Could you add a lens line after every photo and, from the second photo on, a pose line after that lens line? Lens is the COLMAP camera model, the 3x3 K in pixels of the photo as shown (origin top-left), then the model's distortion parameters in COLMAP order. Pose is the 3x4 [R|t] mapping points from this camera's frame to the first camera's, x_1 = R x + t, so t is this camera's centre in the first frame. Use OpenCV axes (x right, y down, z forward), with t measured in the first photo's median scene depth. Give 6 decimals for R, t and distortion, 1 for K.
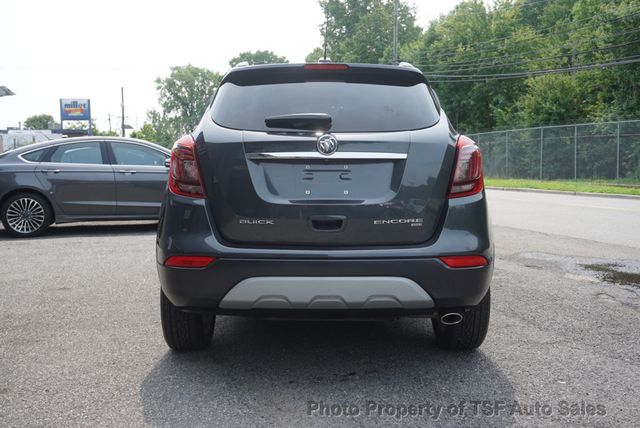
lens RADIAL K [[620.8, 0, 320.1], [0, 620.8, 221.3], [0, 0, 1]] dist [0.009087, 0.000000]
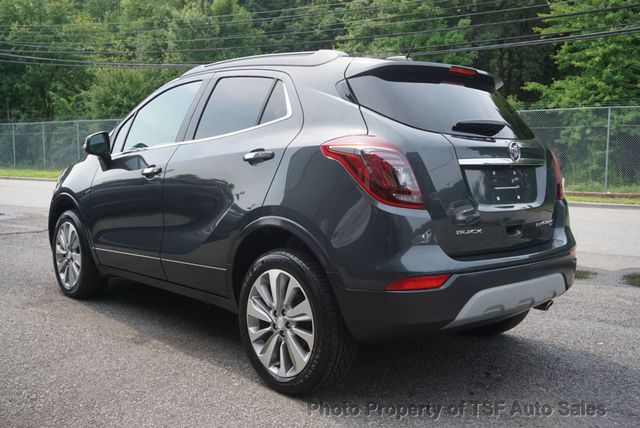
lens RADIAL K [[642.4, 0, 316.6], [0, 642.4, 213.9], [0, 0, 1]] dist [-0.021903, 0.000000]
pose [[0.748888, -0.041806, 0.661377, -0.297506], [0.042552, 0.998982, 0.014964, -0.016068], [-0.661329, 0.016936, 0.749904, 0.136602]]
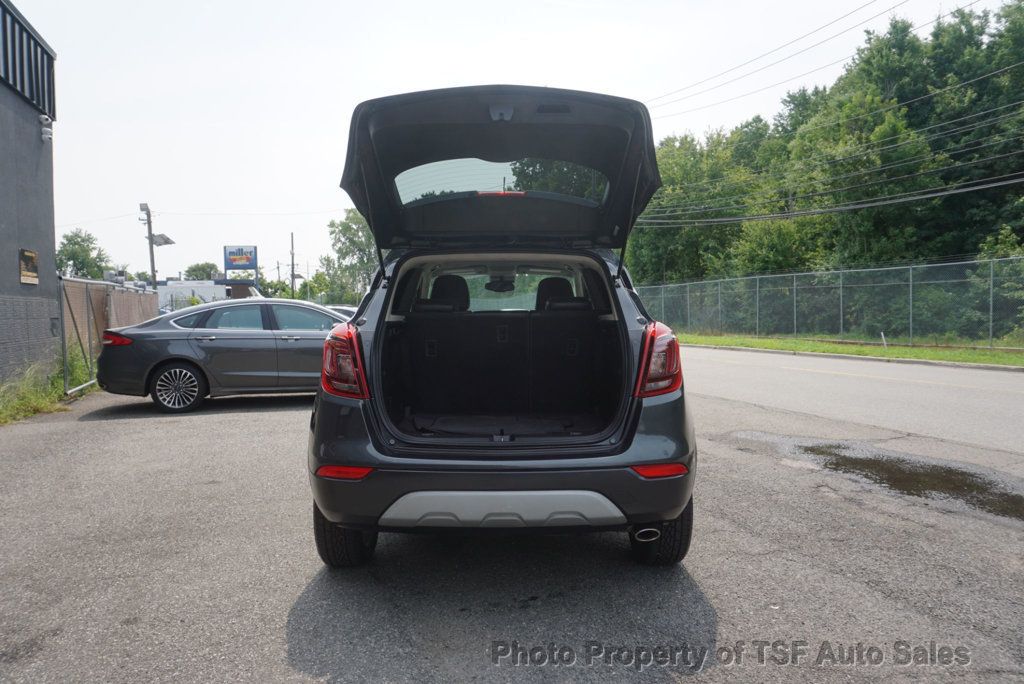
lens RADIAL K [[695.9, 0, 511.9], [0, 695.9, 357.8], [0, 0, 1]] dist [-0.033991, 0.001512]
pose [[0.999989, -0.004491, -0.001527, 0.008487], [0.004444, 0.999544, -0.029879, -0.021108], [0.001661, 0.029872, 0.999552, 0.009066]]
